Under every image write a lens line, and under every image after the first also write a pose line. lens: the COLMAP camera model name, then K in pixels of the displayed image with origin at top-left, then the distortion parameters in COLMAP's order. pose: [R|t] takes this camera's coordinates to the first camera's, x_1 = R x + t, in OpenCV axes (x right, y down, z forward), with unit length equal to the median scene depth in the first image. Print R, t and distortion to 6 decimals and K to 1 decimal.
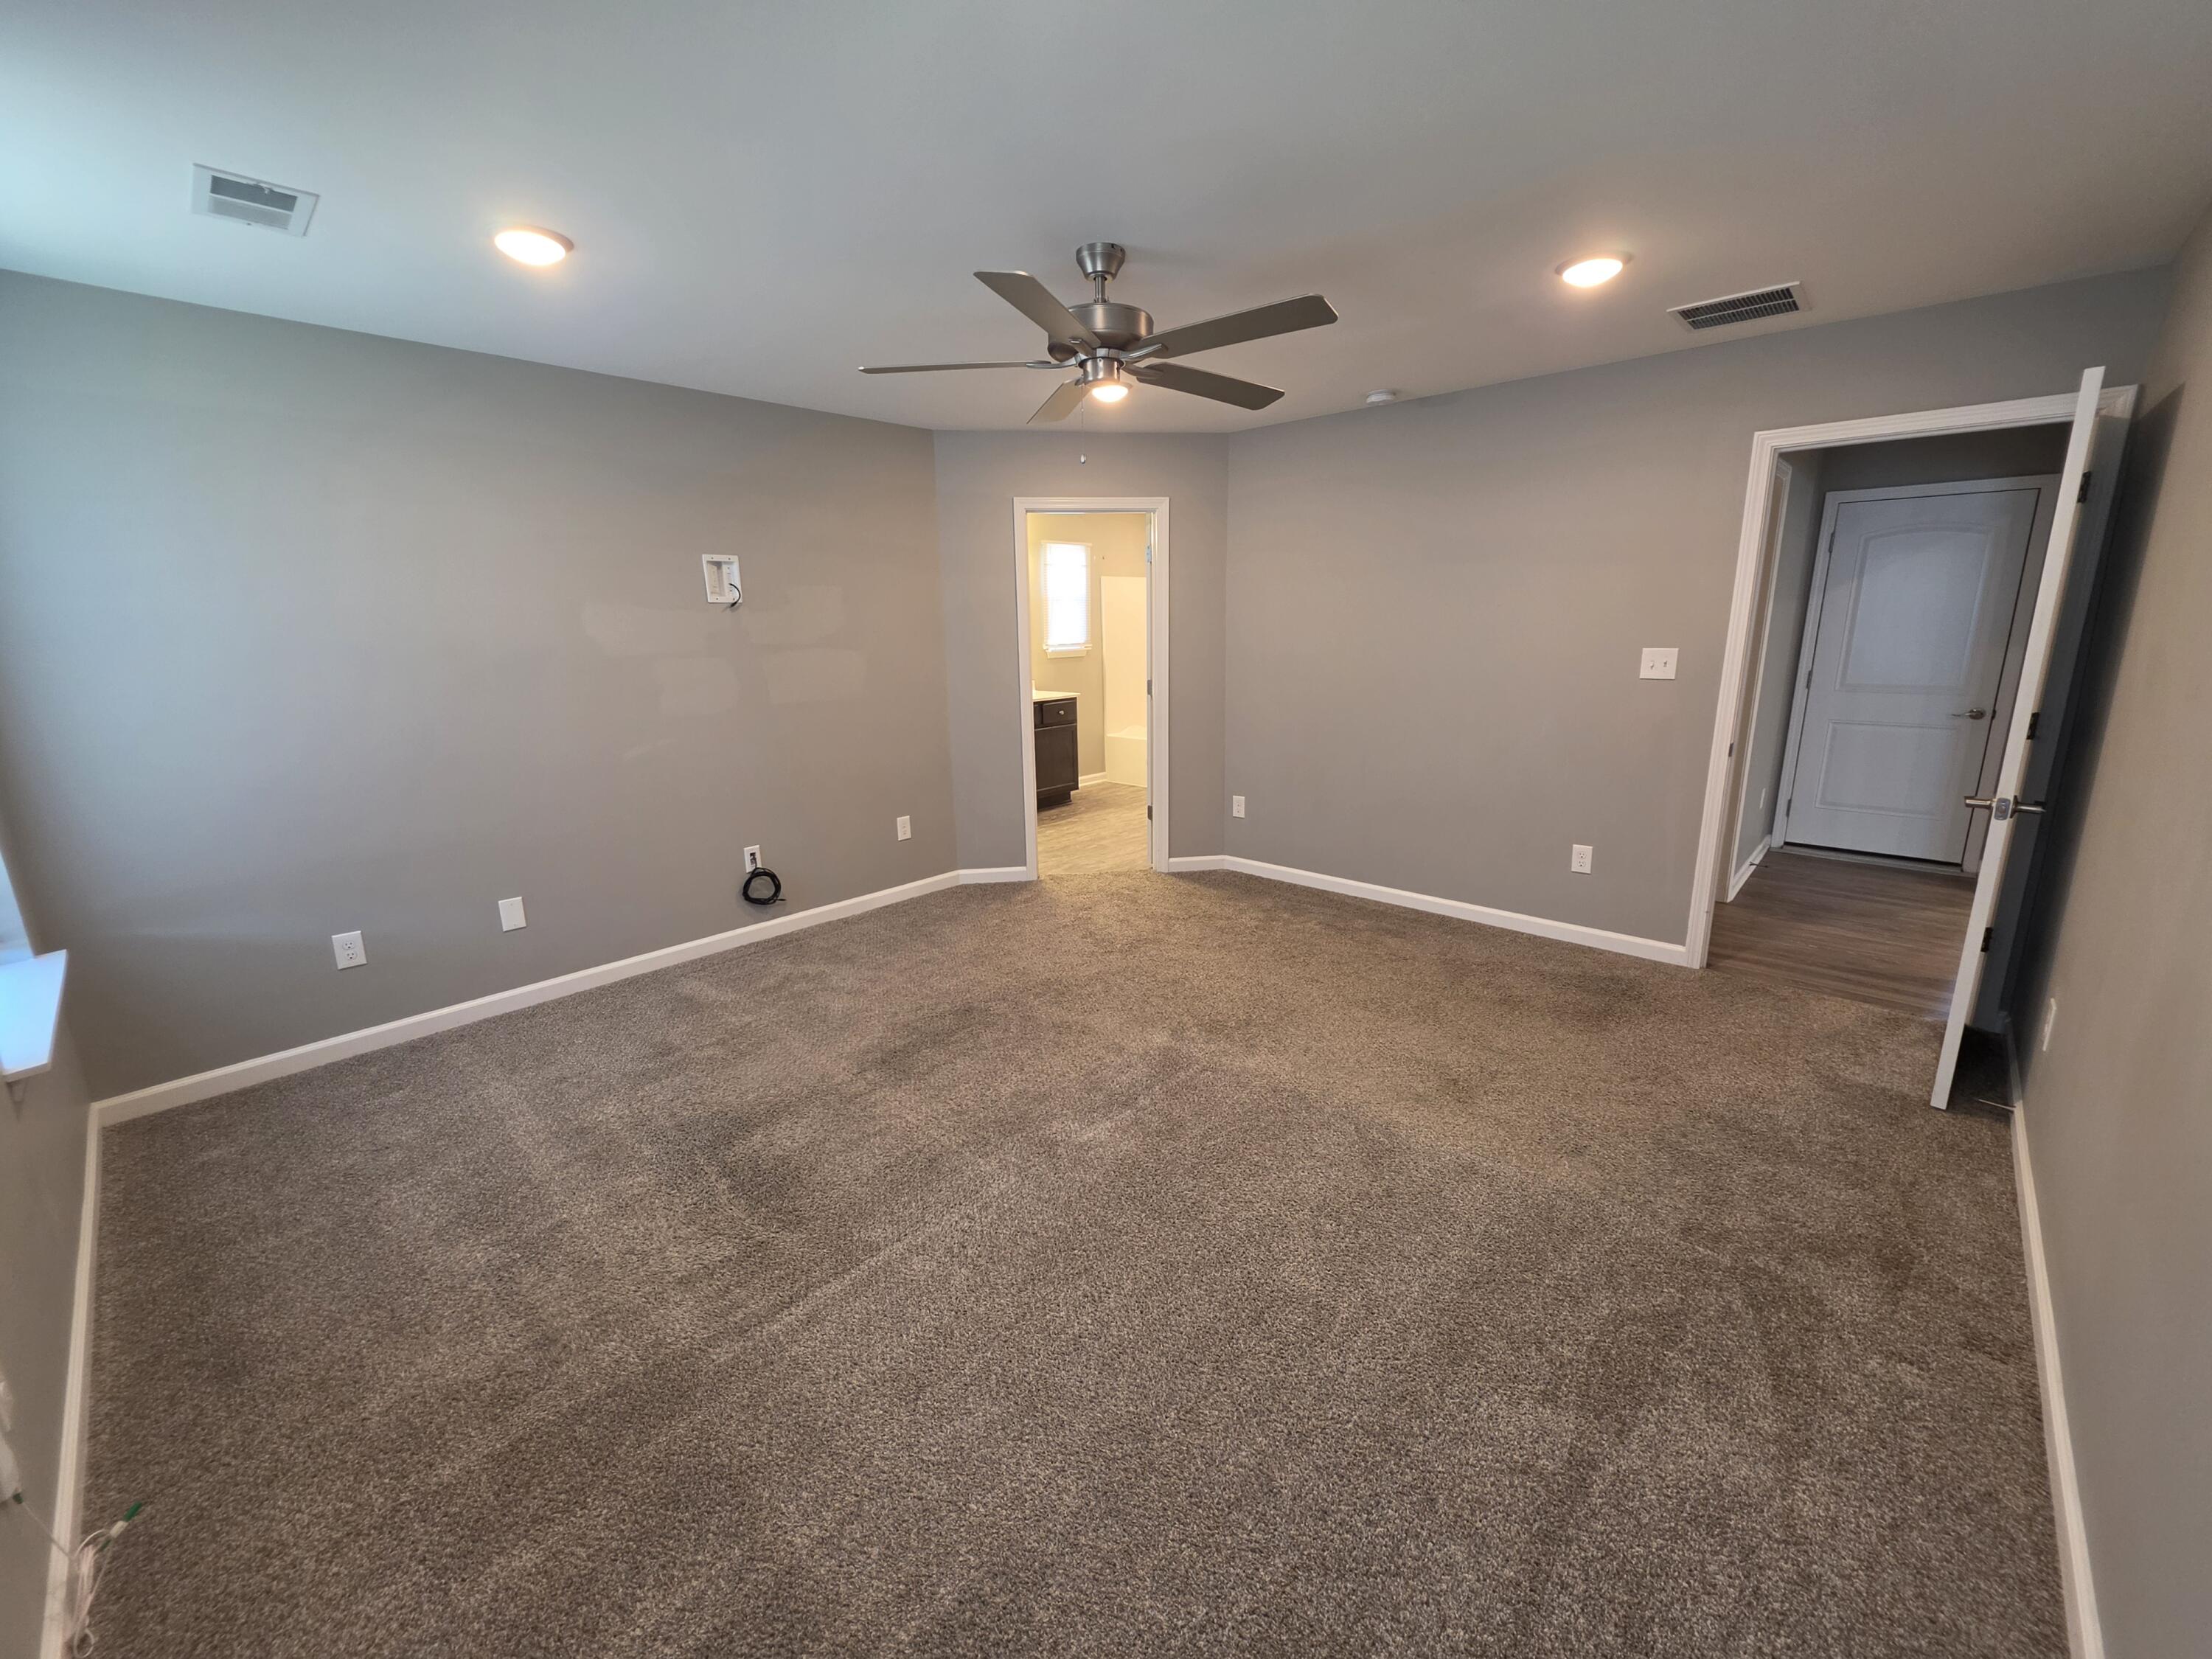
lens RADIAL K [[893.9, 0, 1102.9], [0, 893.9, 820.5], [0, 0, 1]] dist [0.004483, -0.000227]
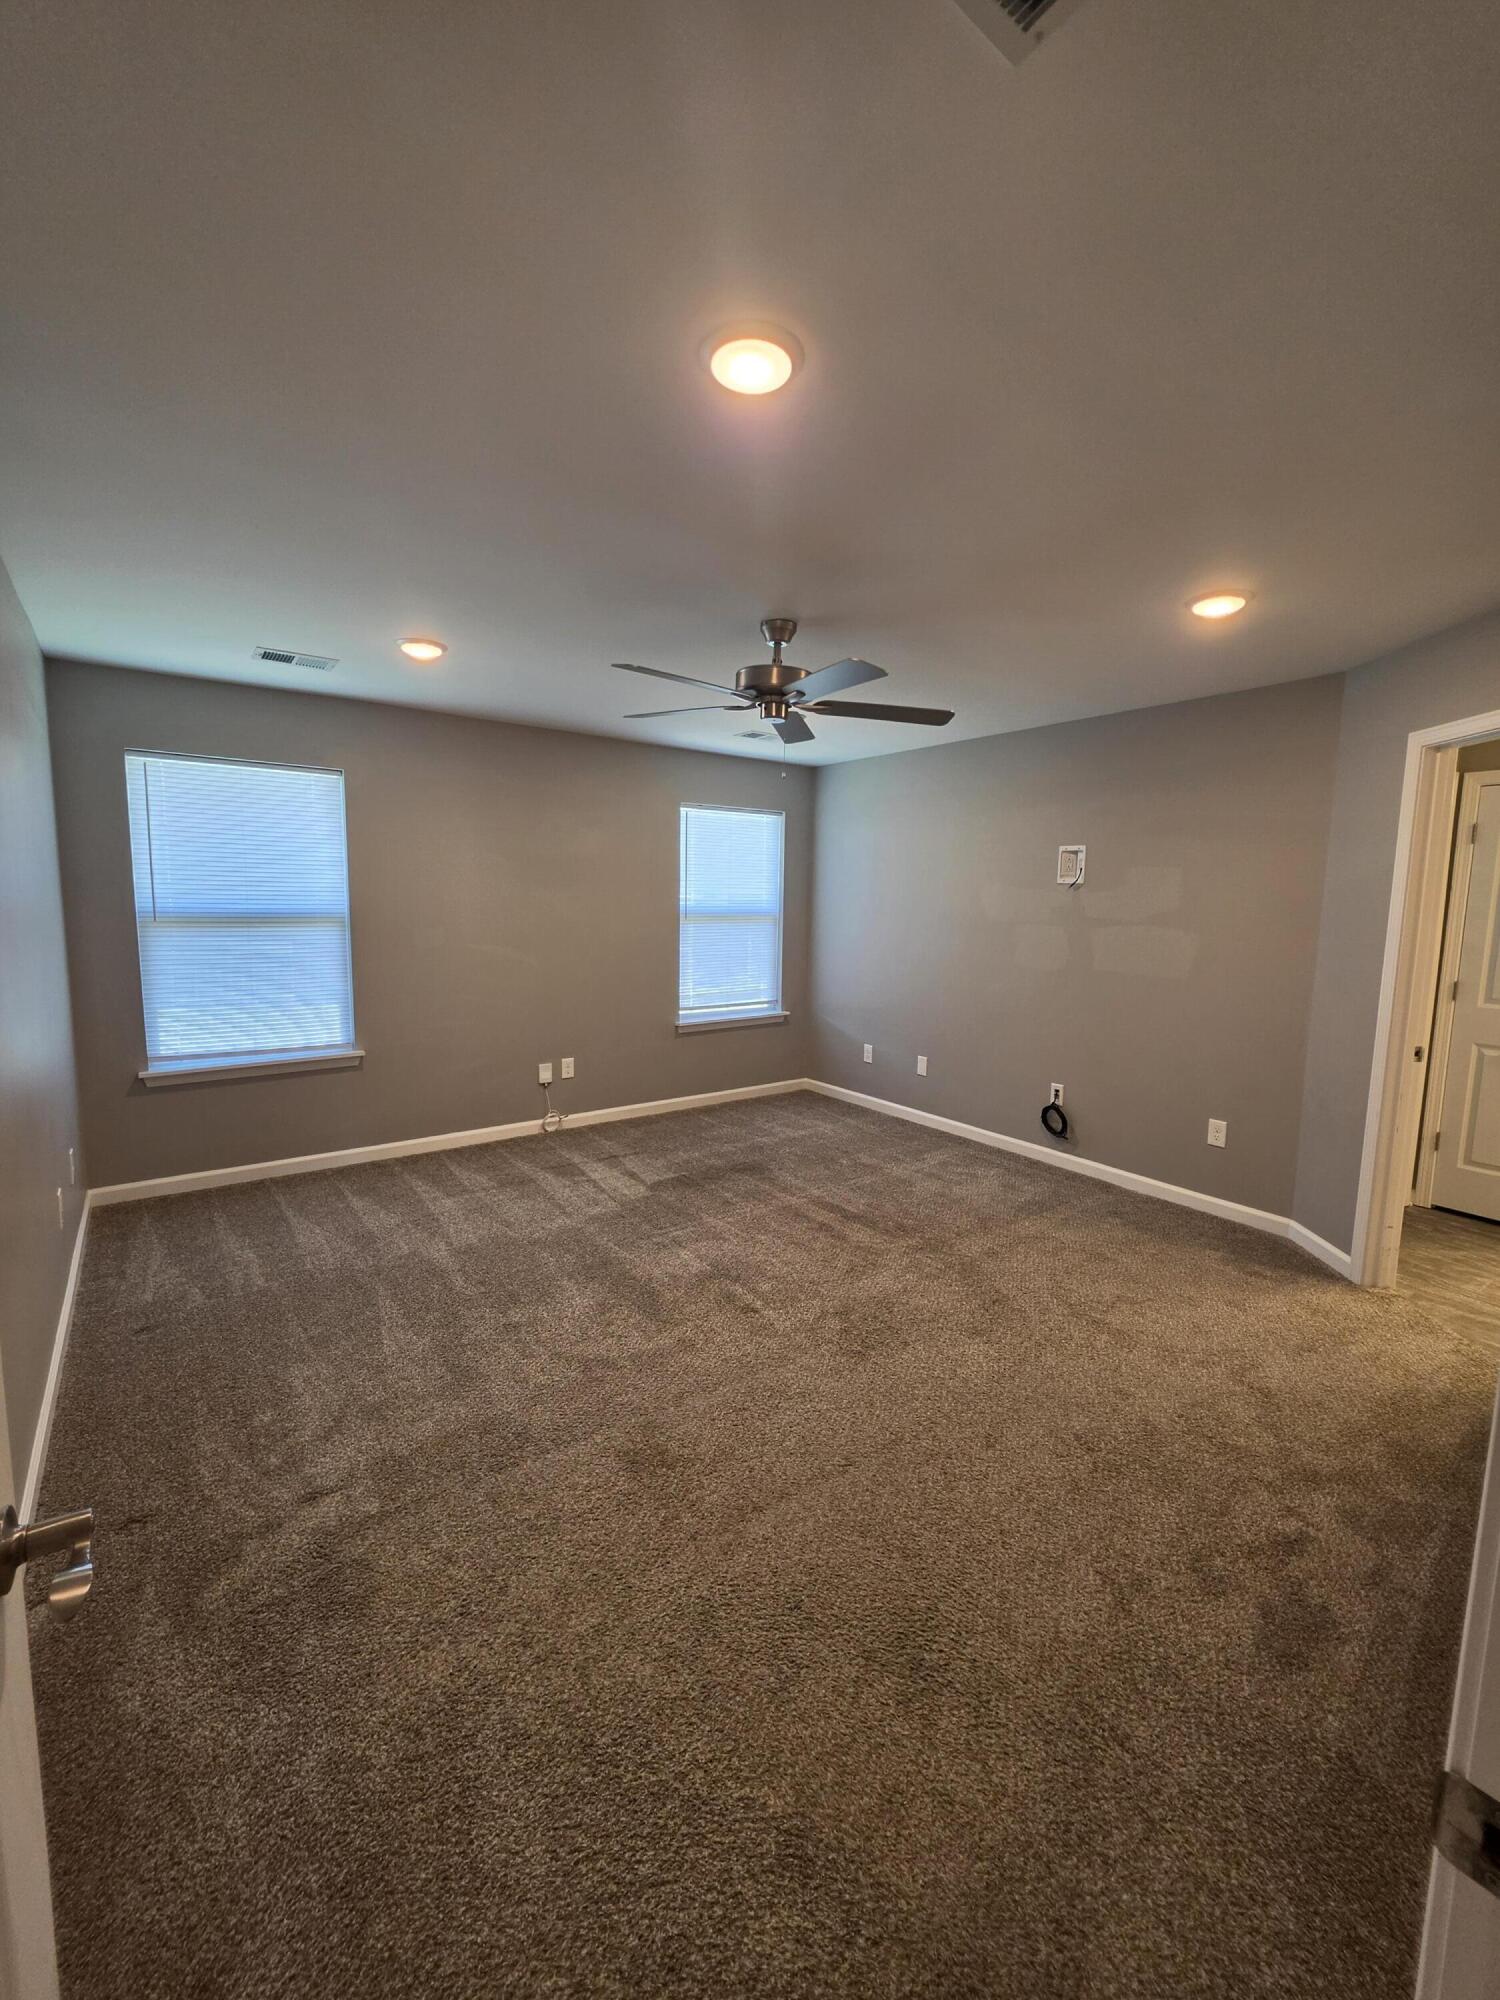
lens RADIAL K [[808.2, 0, 748.1], [0, 808.2, 997.4], [0, 0, 1]] dist [0.004483, -0.000227]
pose [[-0.198554, 0.130702, -0.971336, 0.717397], [-0.234330, 0.955994, 0.176538, -0.174187], [0.951665, 0.262666, -0.159189, 0.745919]]
